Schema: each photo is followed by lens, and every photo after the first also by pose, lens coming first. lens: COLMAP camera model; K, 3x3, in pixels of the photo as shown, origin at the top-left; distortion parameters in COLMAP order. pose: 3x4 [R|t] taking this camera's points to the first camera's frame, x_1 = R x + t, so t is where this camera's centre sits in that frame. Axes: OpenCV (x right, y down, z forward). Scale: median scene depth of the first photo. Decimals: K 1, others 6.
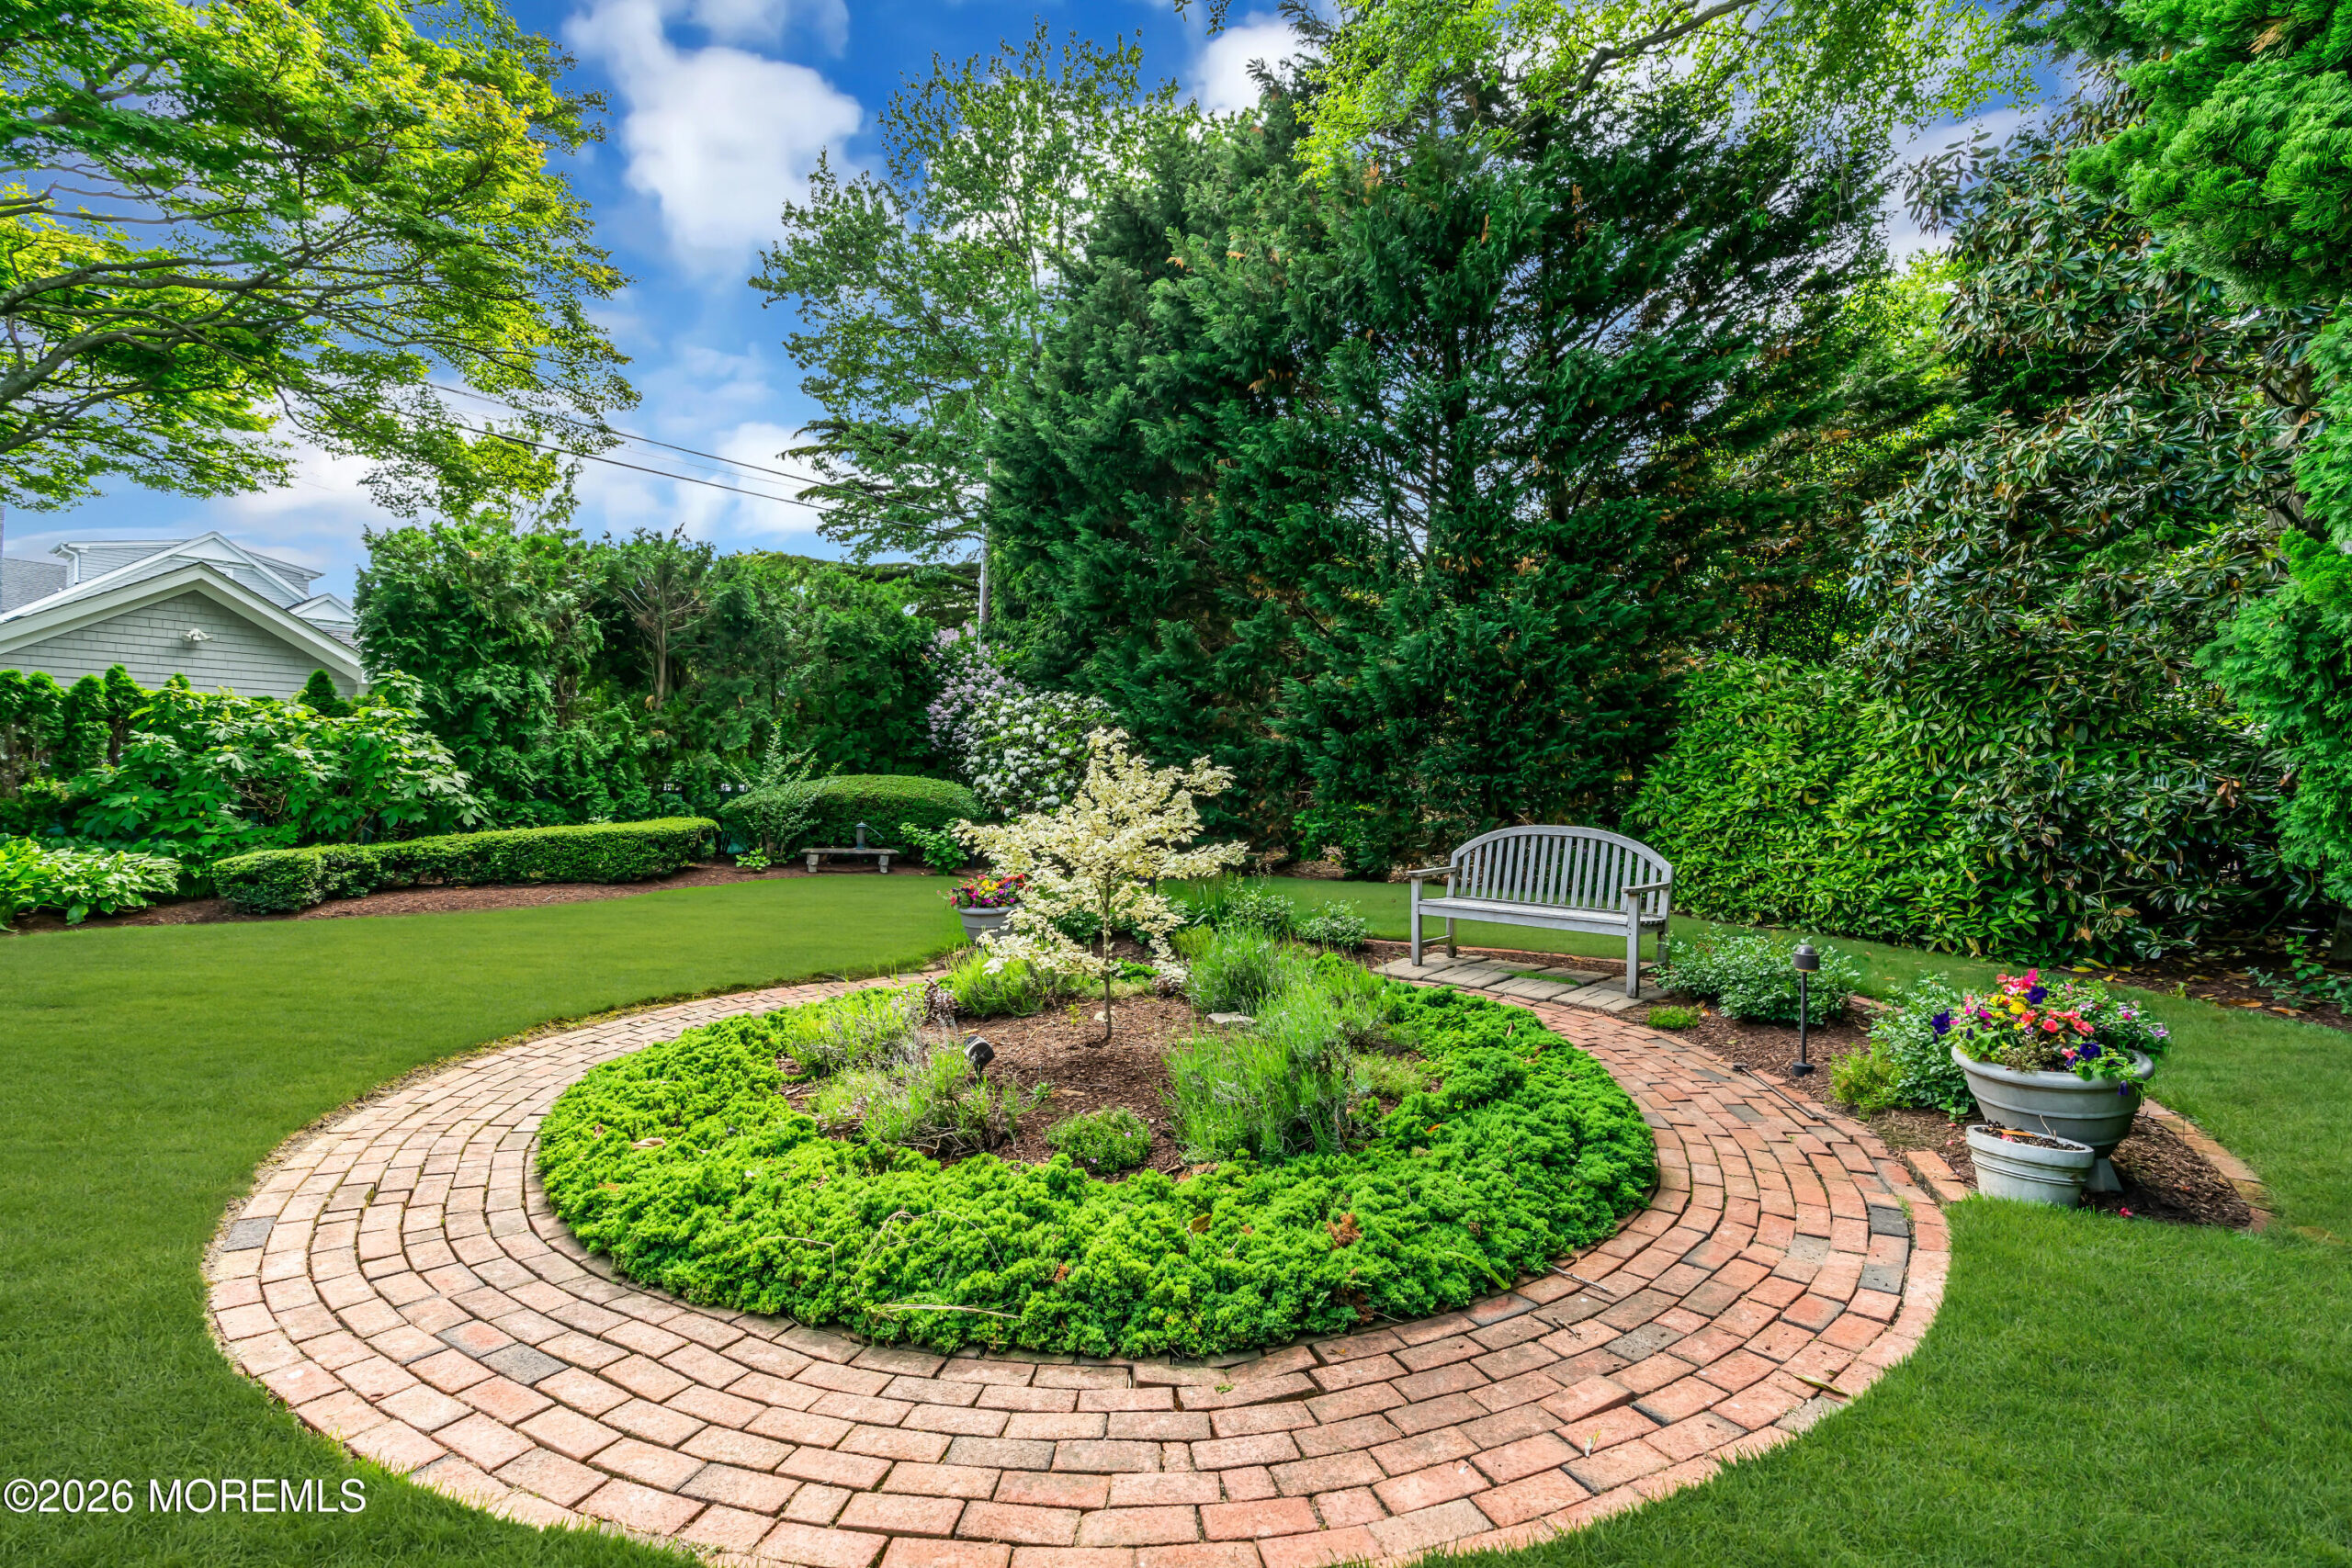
lens RADIAL K [[1050.8, 0, 1163.6], [0, 1050.8, 772.9], [0, 0, 1]] dist [0.005090, 0.002373]
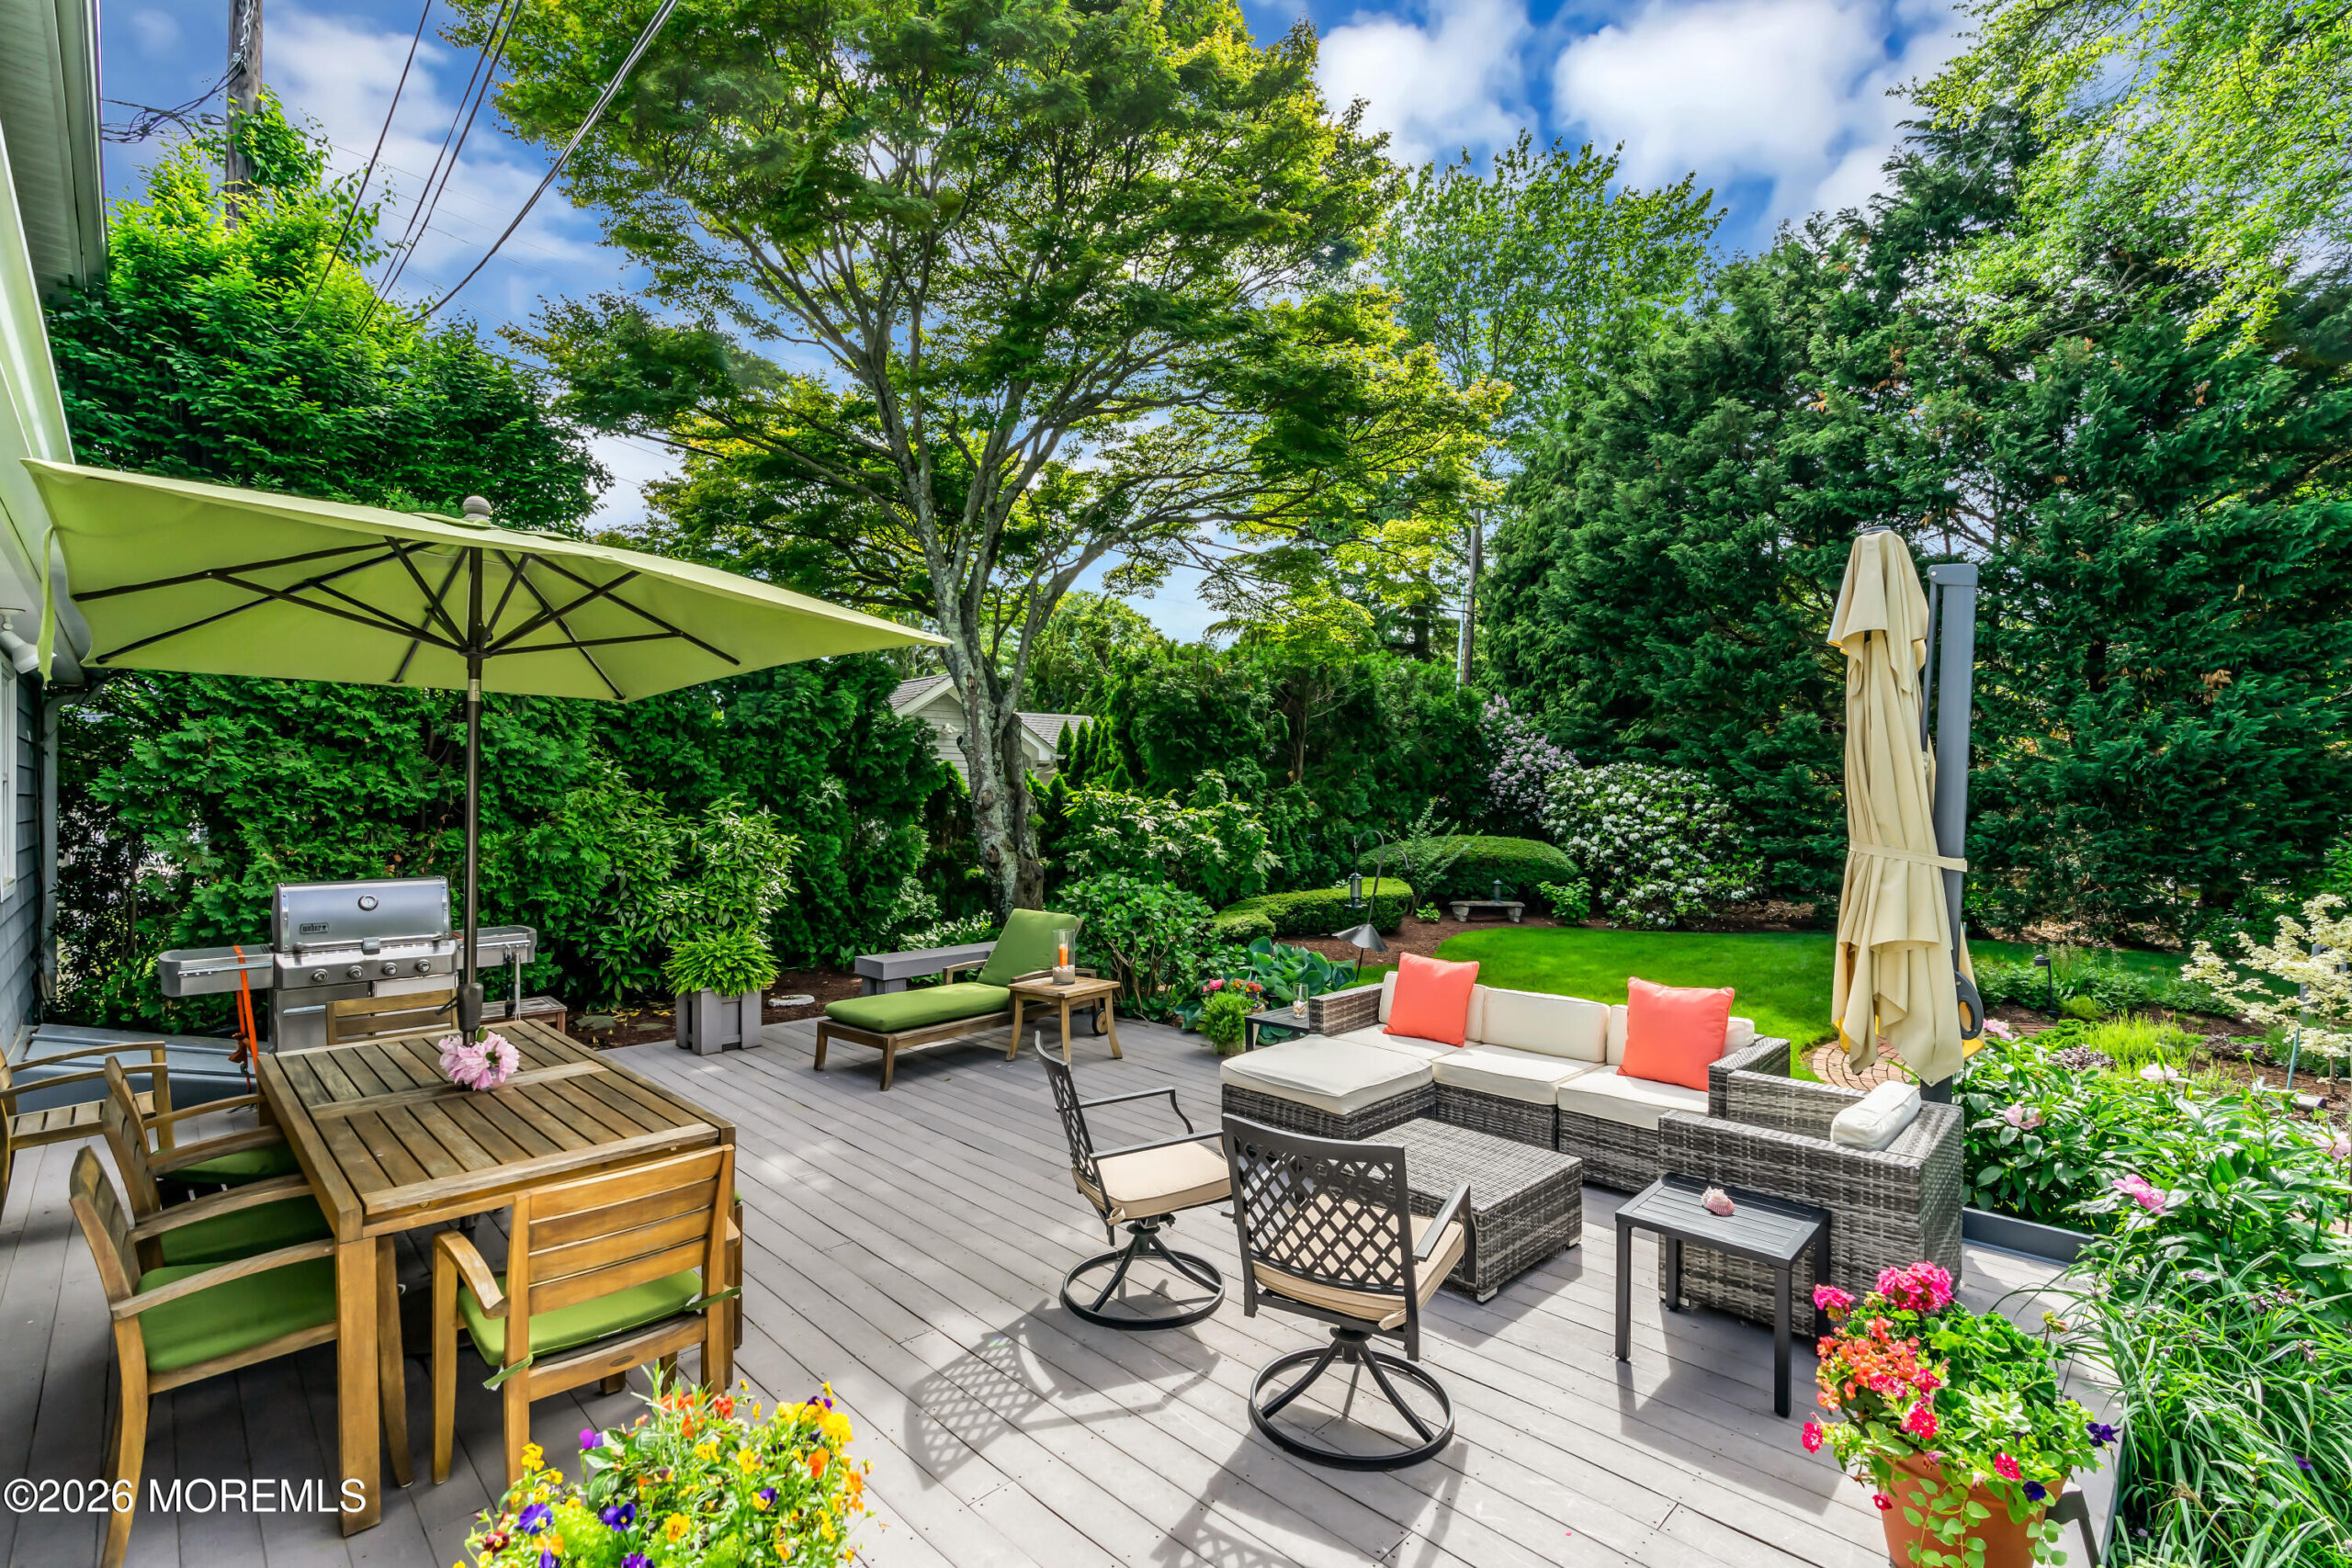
lens RADIAL K [[1050.8, 0, 1167.2], [0, 1050.8, 784.5], [0, 0, 1]] dist [0.005090, 0.002373]
pose [[0.989083, -0.003333, -0.147320, -0.478966], [0.004160, 0.999977, 0.005309, -0.068980], [0.147299, -0.005864, 0.989075, -0.239381]]
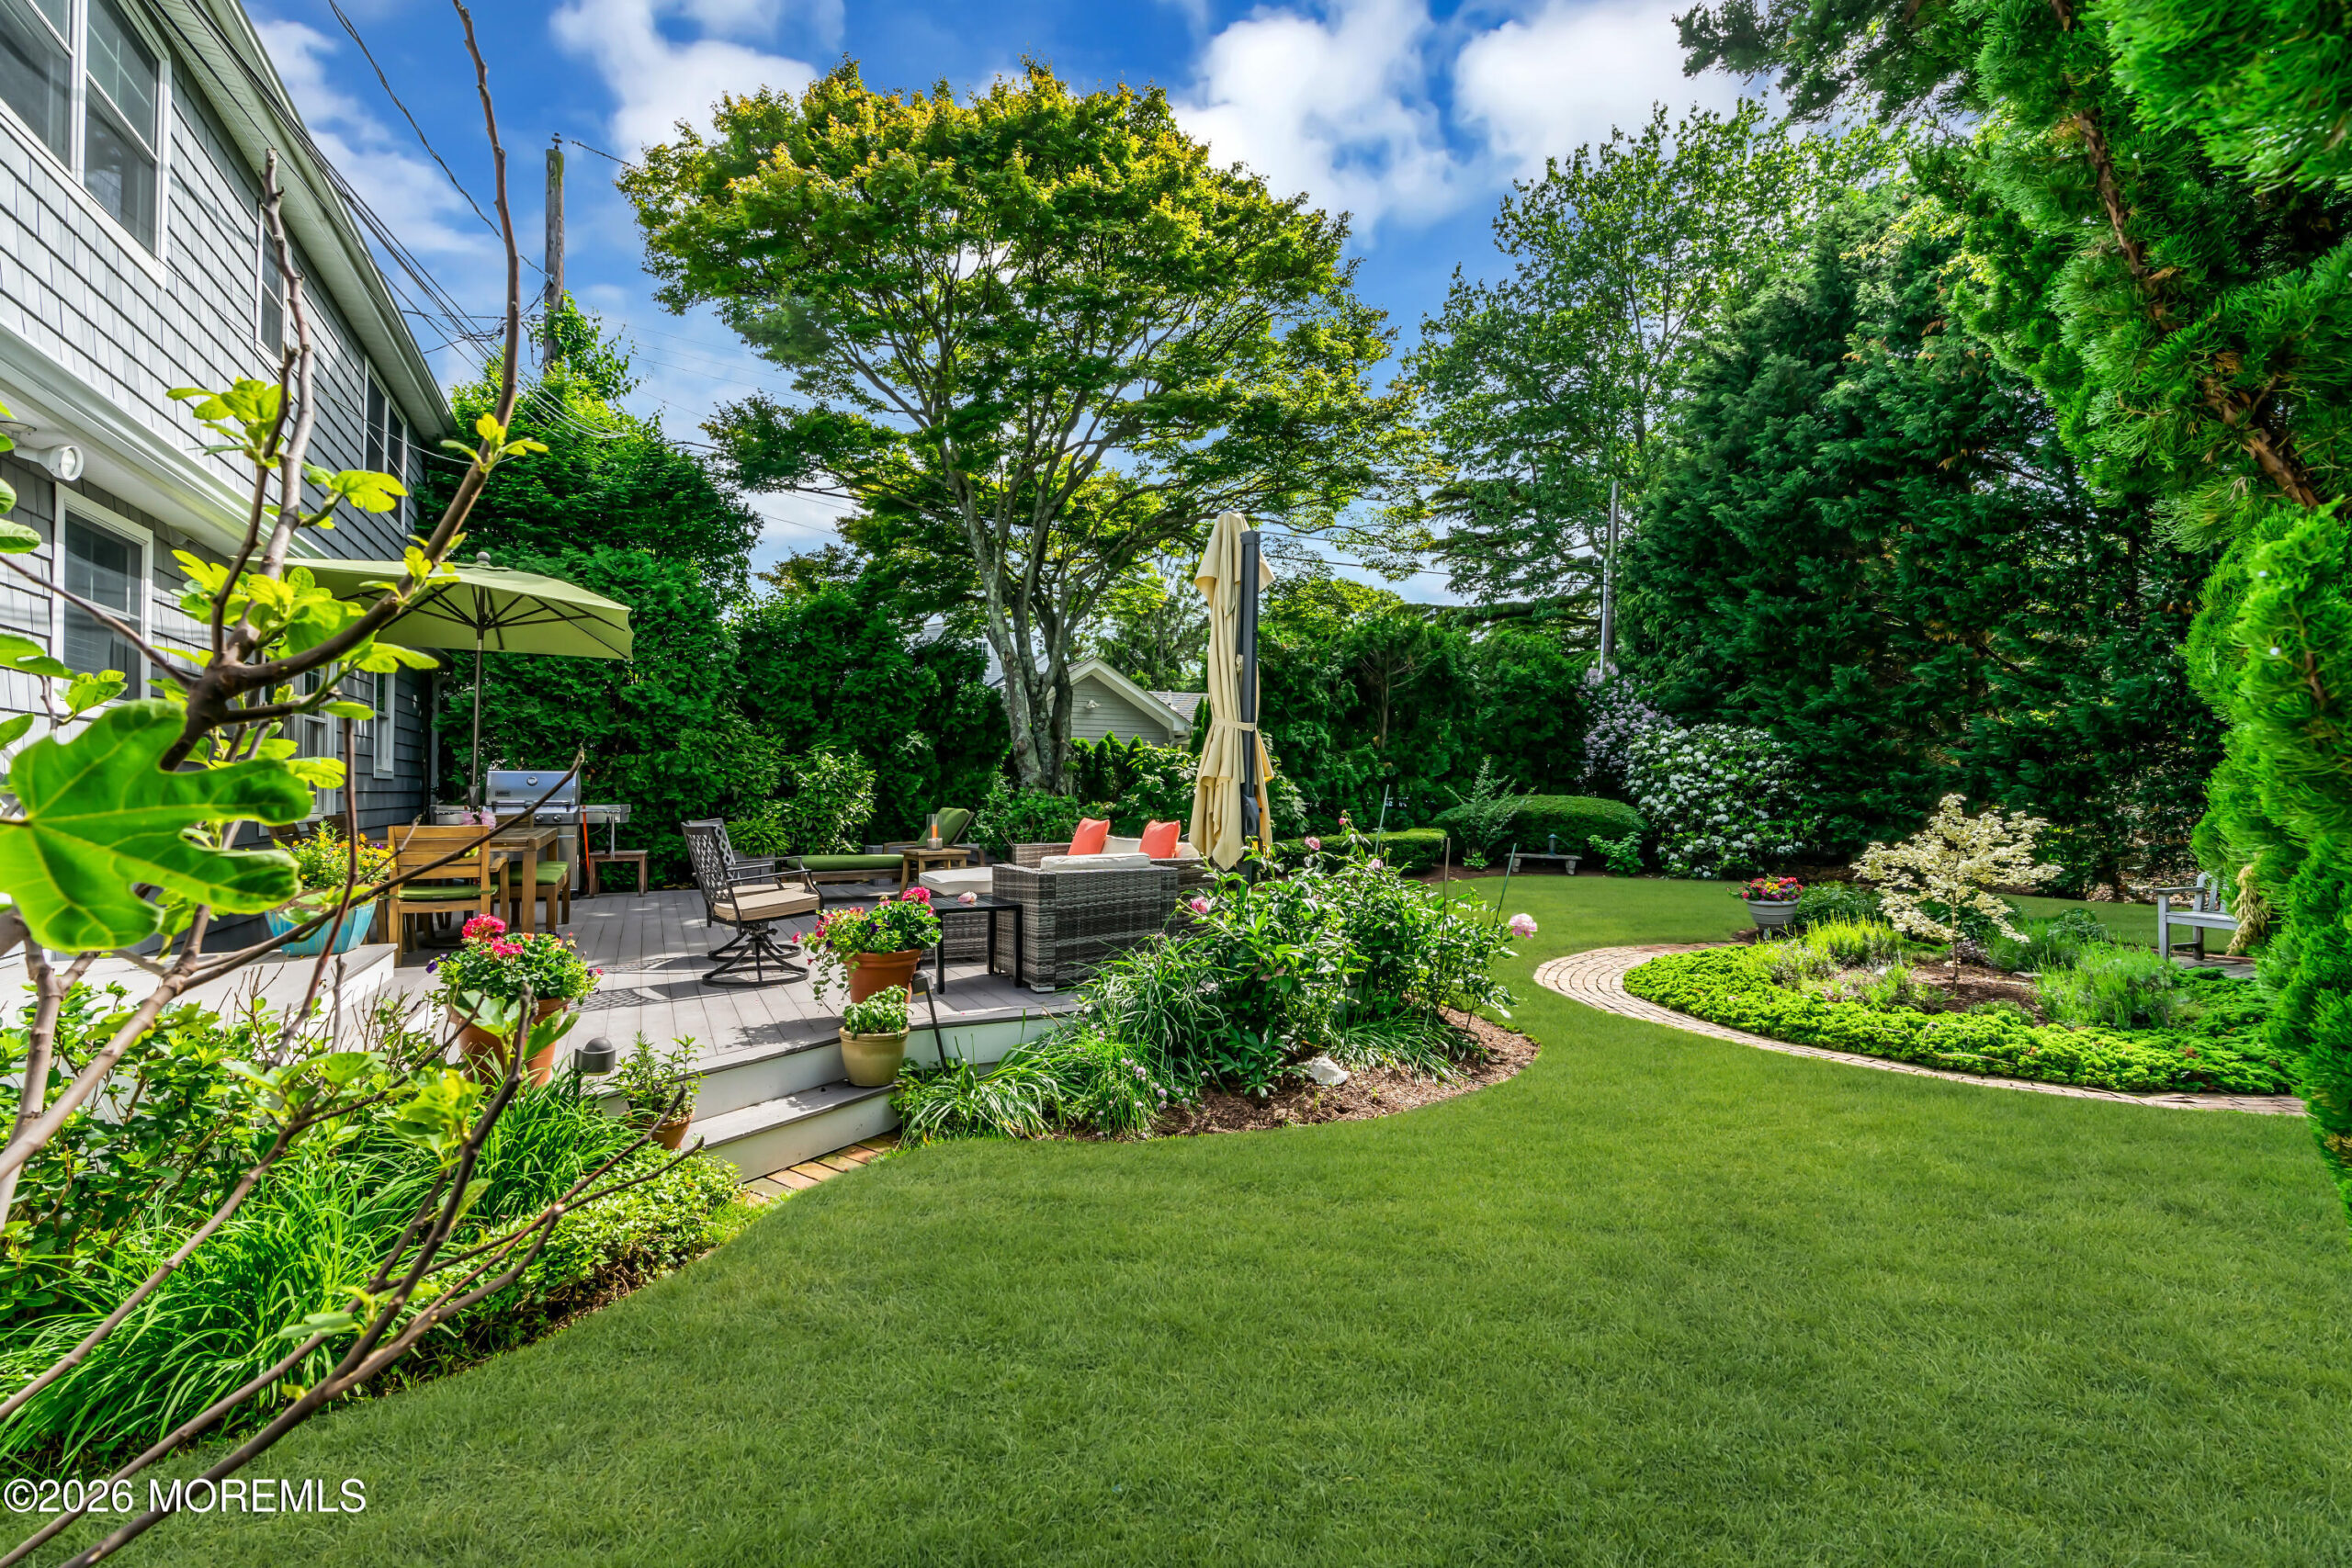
lens RADIAL K [[1050.8, 0, 1181.0], [0, 1050.8, 776.8], [0, 0, 1]] dist [0.005090, 0.002373]
pose [[0.899638, -0.004042, -0.436618, -0.134890], [0.004475, 0.999990, -0.000038, -0.023799], [0.436614, -0.001920, 0.899647, -0.335080]]
